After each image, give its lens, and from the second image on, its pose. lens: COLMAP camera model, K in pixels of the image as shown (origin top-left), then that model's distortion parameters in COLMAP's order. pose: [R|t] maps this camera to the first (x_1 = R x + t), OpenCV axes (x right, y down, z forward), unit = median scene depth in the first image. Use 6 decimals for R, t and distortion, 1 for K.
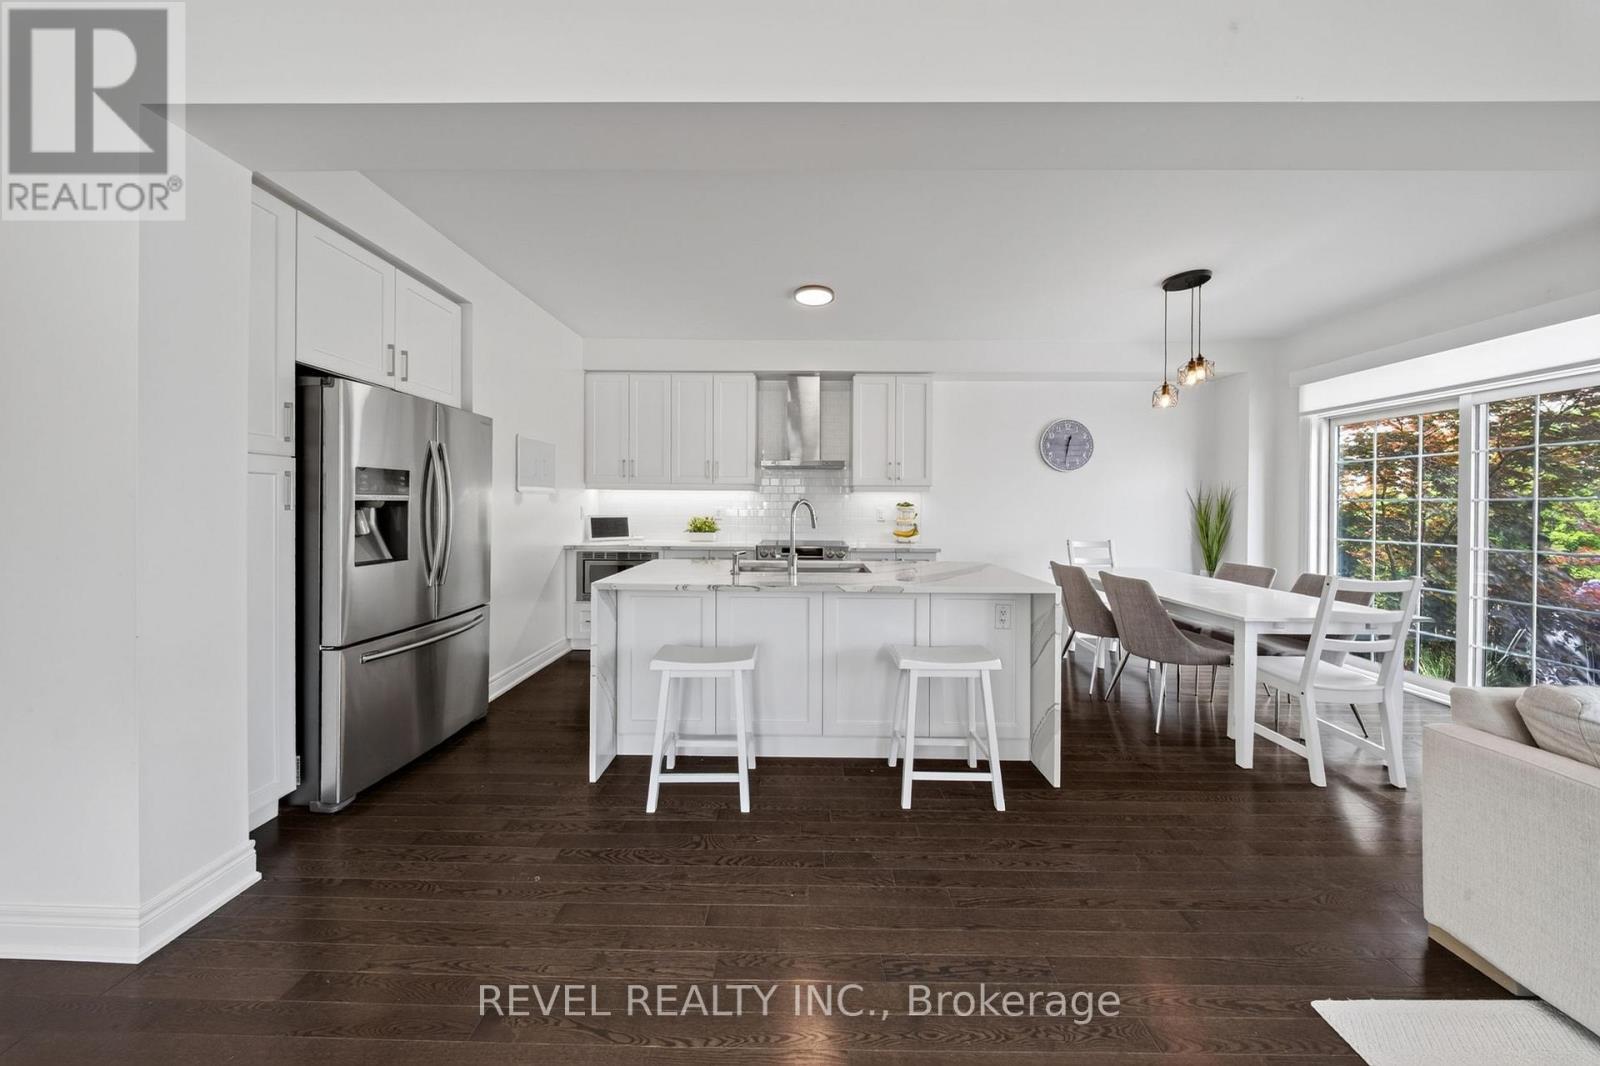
lens RADIAL K [[475.4, 0, 795.7], [0, 475.4, 511.1], [0, 0, 1]] dist [0.001118, -0.003329]
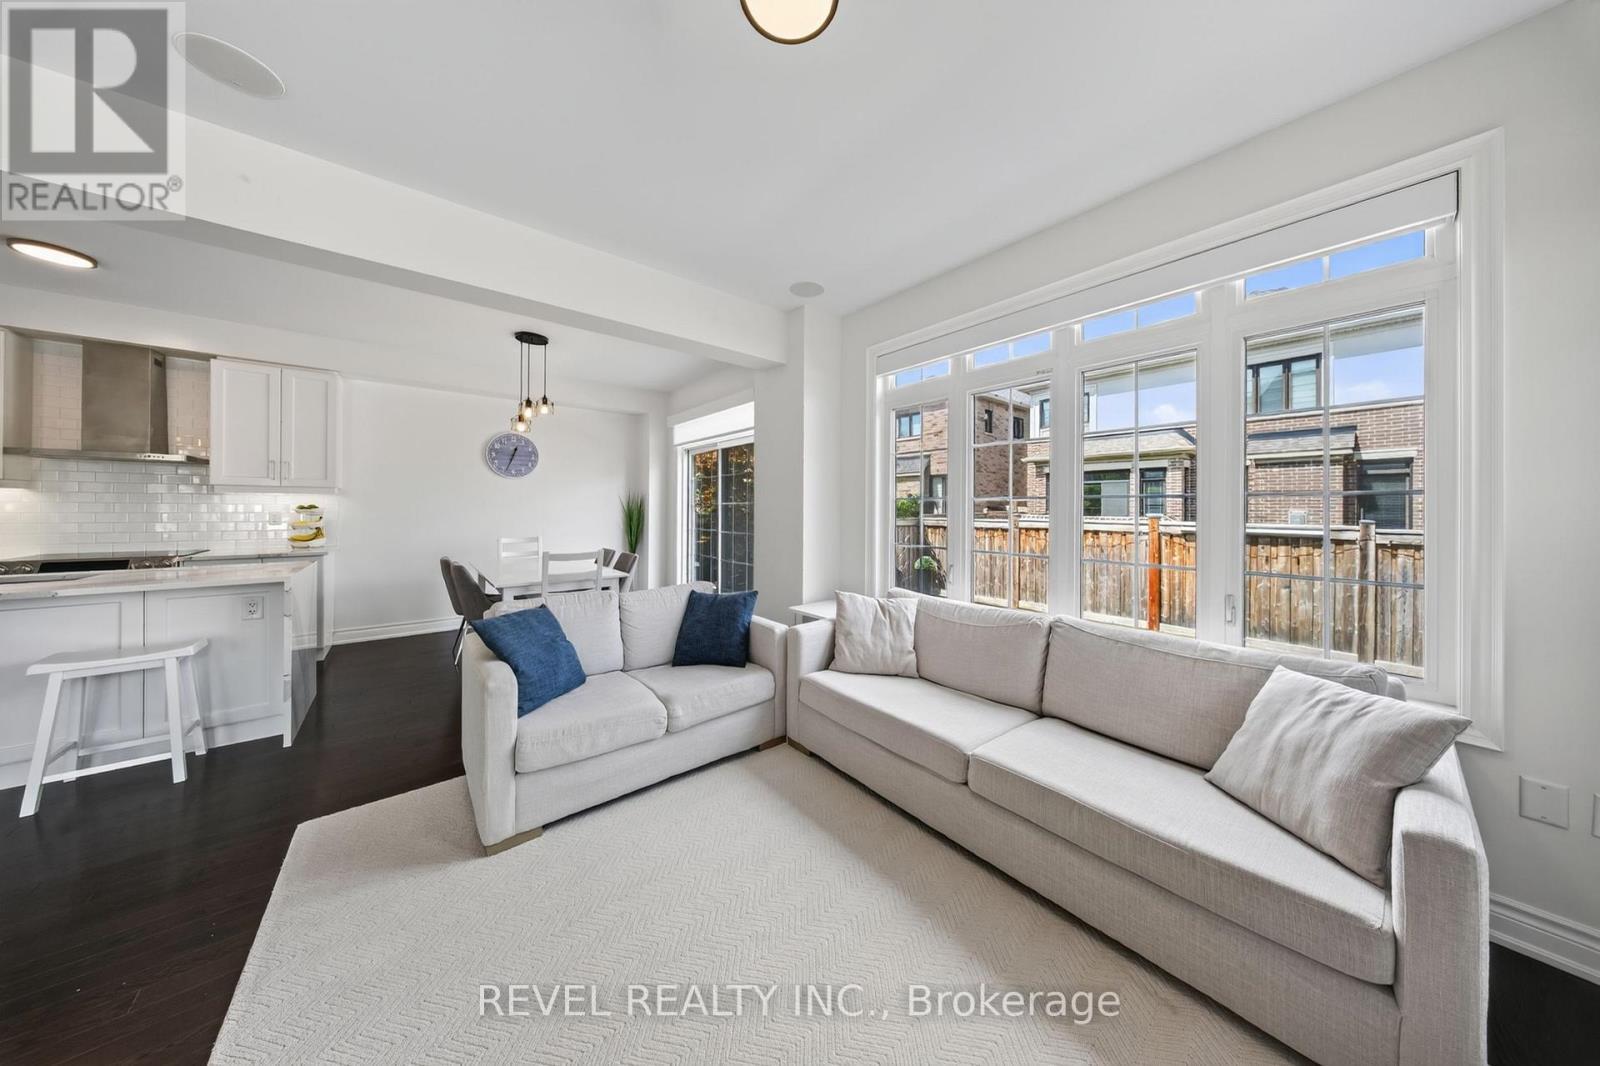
lens RADIAL K [[475.4, 0, 795.7], [0, 475.4, 511.1], [0, 0, 1]] dist [0.001118, -0.003329]
pose [[0.773119, -0.002291, 0.634257, 0.390772], [0.006473, 0.999970, -0.004278, 0.005523], [-0.634228, 0.007413, 0.773111, -0.339014]]
